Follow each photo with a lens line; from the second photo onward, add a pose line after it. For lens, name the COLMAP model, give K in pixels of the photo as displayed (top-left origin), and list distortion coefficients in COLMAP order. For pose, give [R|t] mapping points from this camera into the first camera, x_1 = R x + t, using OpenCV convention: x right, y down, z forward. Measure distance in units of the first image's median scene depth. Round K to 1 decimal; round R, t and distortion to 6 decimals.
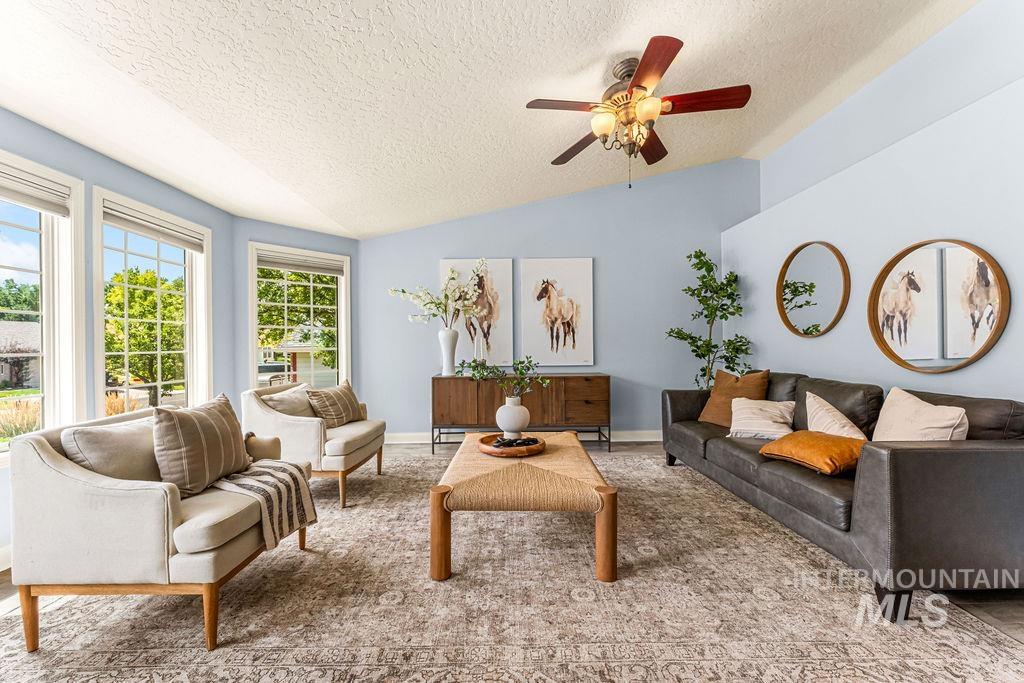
lens RADIAL K [[411.0, 0, 510.8], [0, 411.0, 343.5], [0, 0, 1]] dist [0.001023, 0.000009]
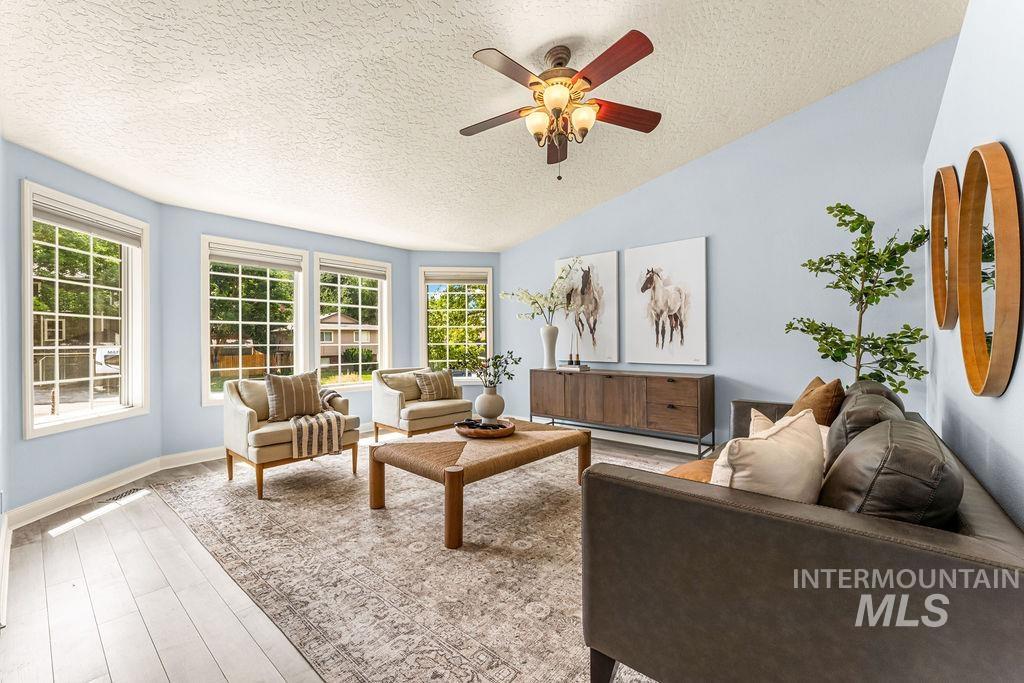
lens RADIAL K [[420.9, 0, 508.3], [0, 420.9, 341.2], [0, 0, 1]] dist [-0.000452, -0.000049]
pose [[0.752042, 0.004425, -0.659100, 0.507832], [0.001287, 0.999966, 0.008182, -0.003838], [0.659114, -0.007002, 0.752011, 0.101918]]
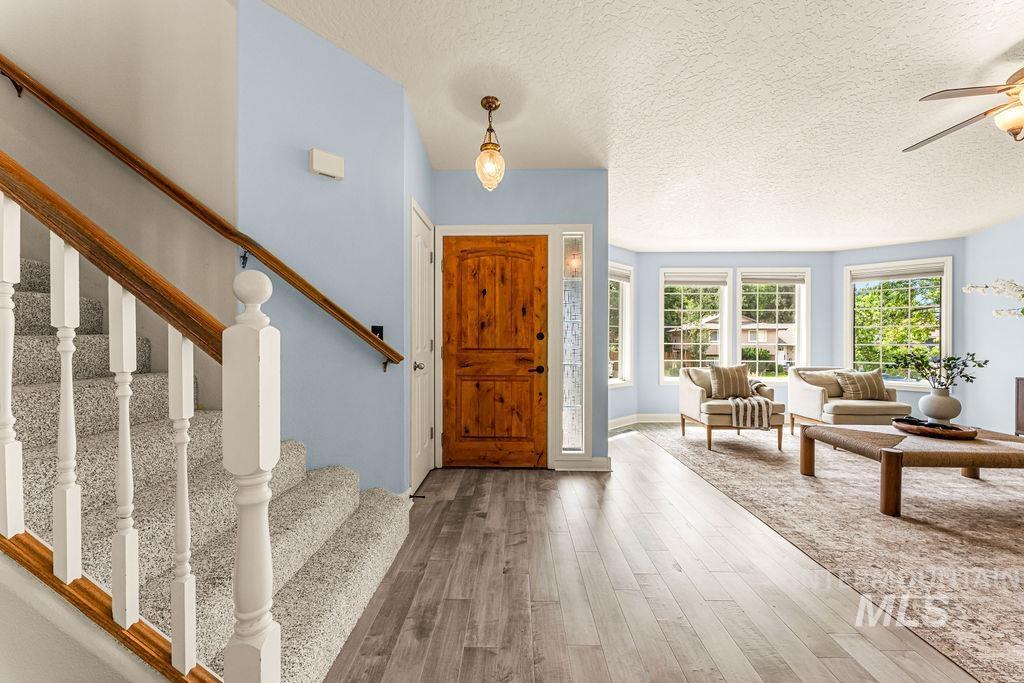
lens RADIAL K [[411.0, 0, 510.8], [0, 411.0, 343.5], [0, 0, 1]] dist [0.001023, 0.000009]
pose [[-0.018531, 0.014491, -0.999723, 0.732101], [0.001710, 0.999894, 0.014462, -0.008042], [0.999827, -0.001442, -0.018553, -0.104345]]
